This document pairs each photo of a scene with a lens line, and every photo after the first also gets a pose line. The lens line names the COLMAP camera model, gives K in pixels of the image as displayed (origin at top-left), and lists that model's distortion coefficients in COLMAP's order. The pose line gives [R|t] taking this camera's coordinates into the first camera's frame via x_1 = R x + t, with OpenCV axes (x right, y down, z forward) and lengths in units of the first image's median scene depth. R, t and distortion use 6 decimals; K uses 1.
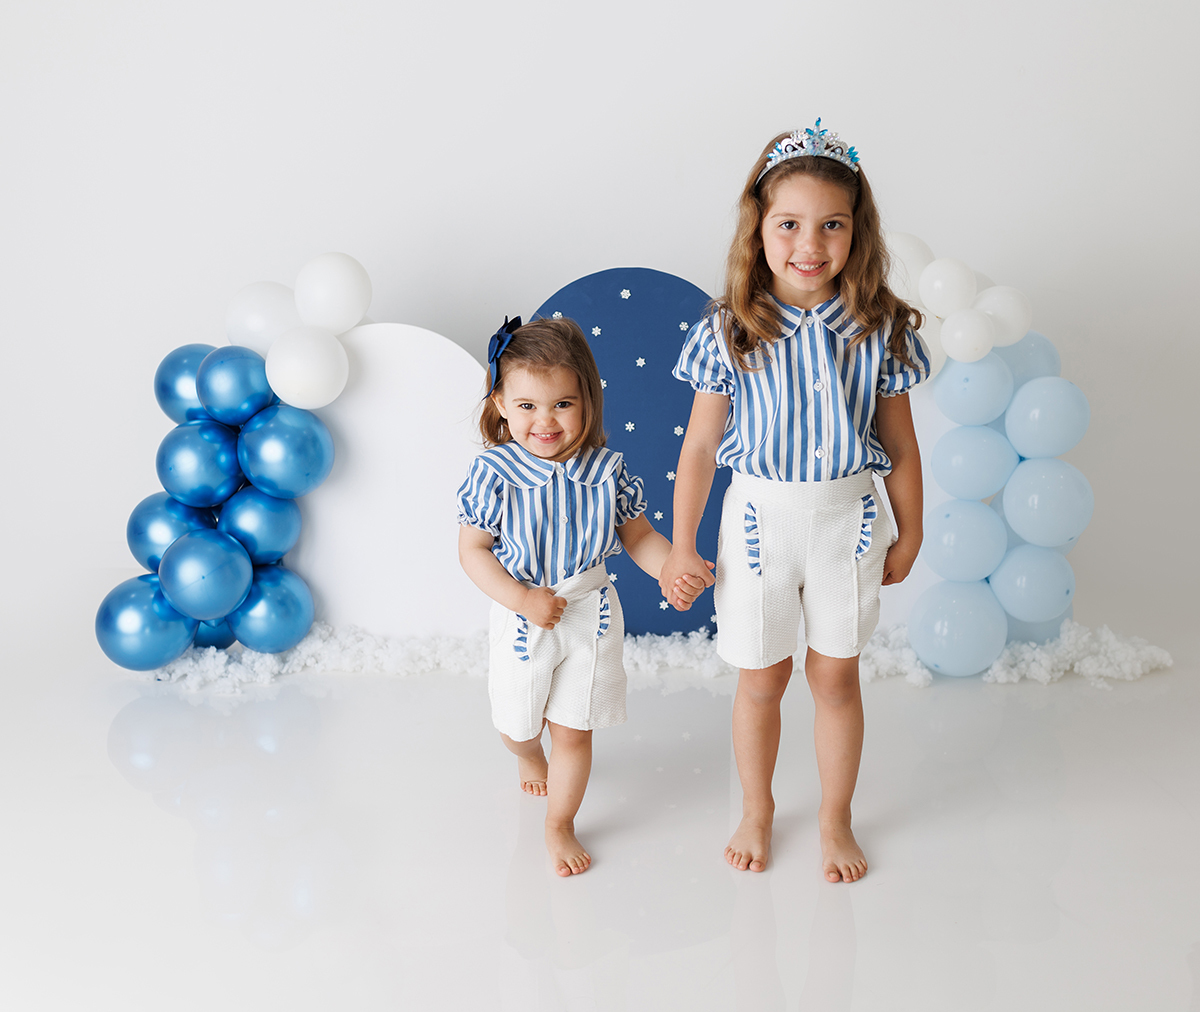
lens RADIAL K [[1464.7, 0, 567.4], [0, 1464.7, 508.4], [0, 0, 1]] dist [0.005015, -0.010806]
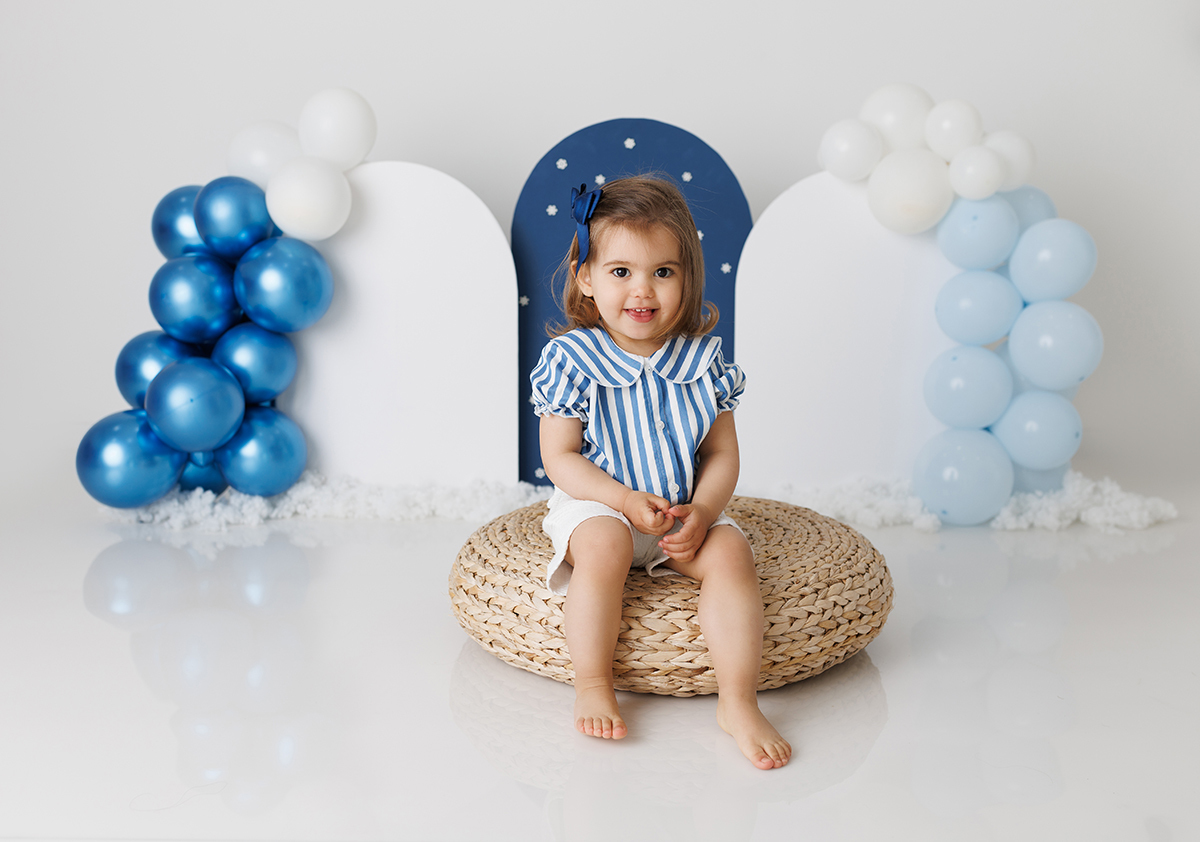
lens RADIAL K [[1199.0, 0, 568.4], [0, 1199.0, 420.7], [0, 0, 1]] dist [0.004405, 0.001795]
pose [[0.998695, 0.018401, 0.047645, -0.038777], [-0.013581, 0.994936, -0.099587, 0.127725], [-0.049237, 0.098810, 0.993888, 0.202387]]
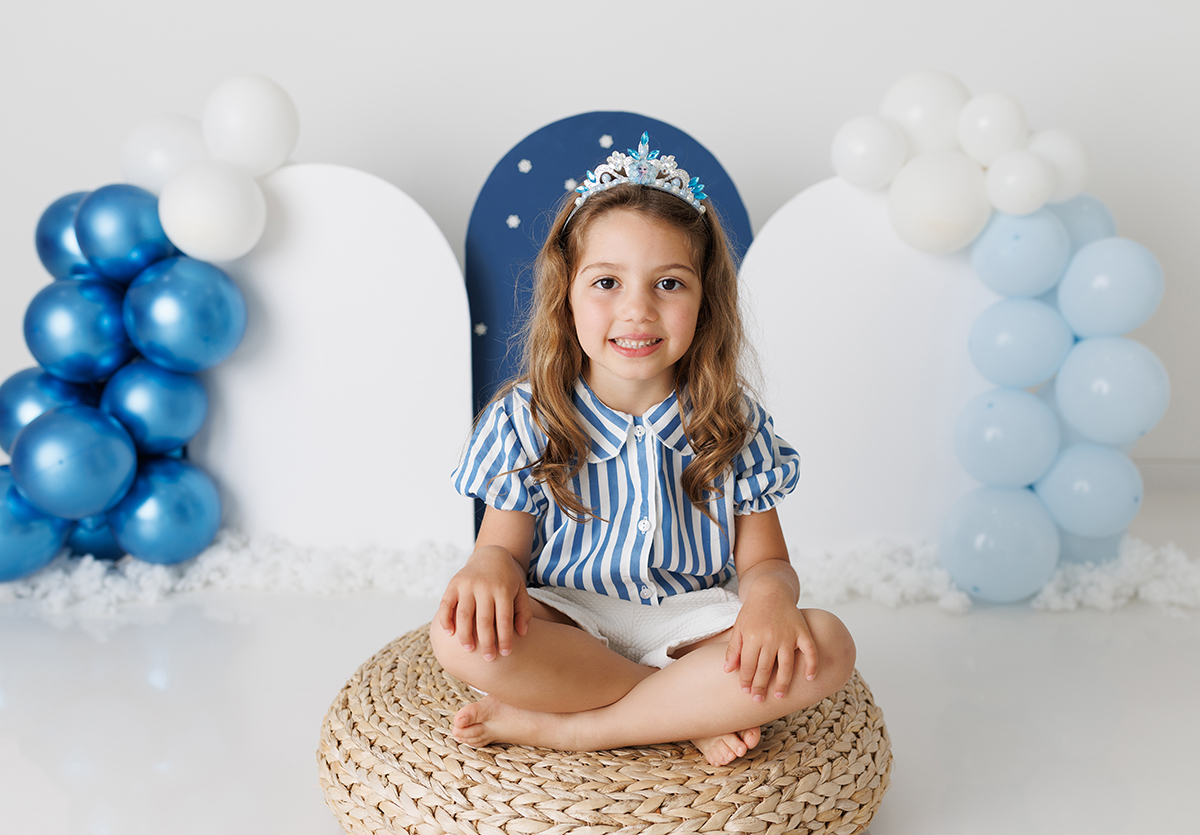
lens RADIAL K [[1197.7, 0, 623.4], [0, 1197.7, 417.4], [0, 0, 1]] dist [0.003298, 0.012275]
pose [[0.998841, 0.019132, 0.044177, 0.022301], [-0.016171, 0.997660, -0.066435, 0.058394], [-0.045345, 0.065643, 0.996812, 0.325765]]
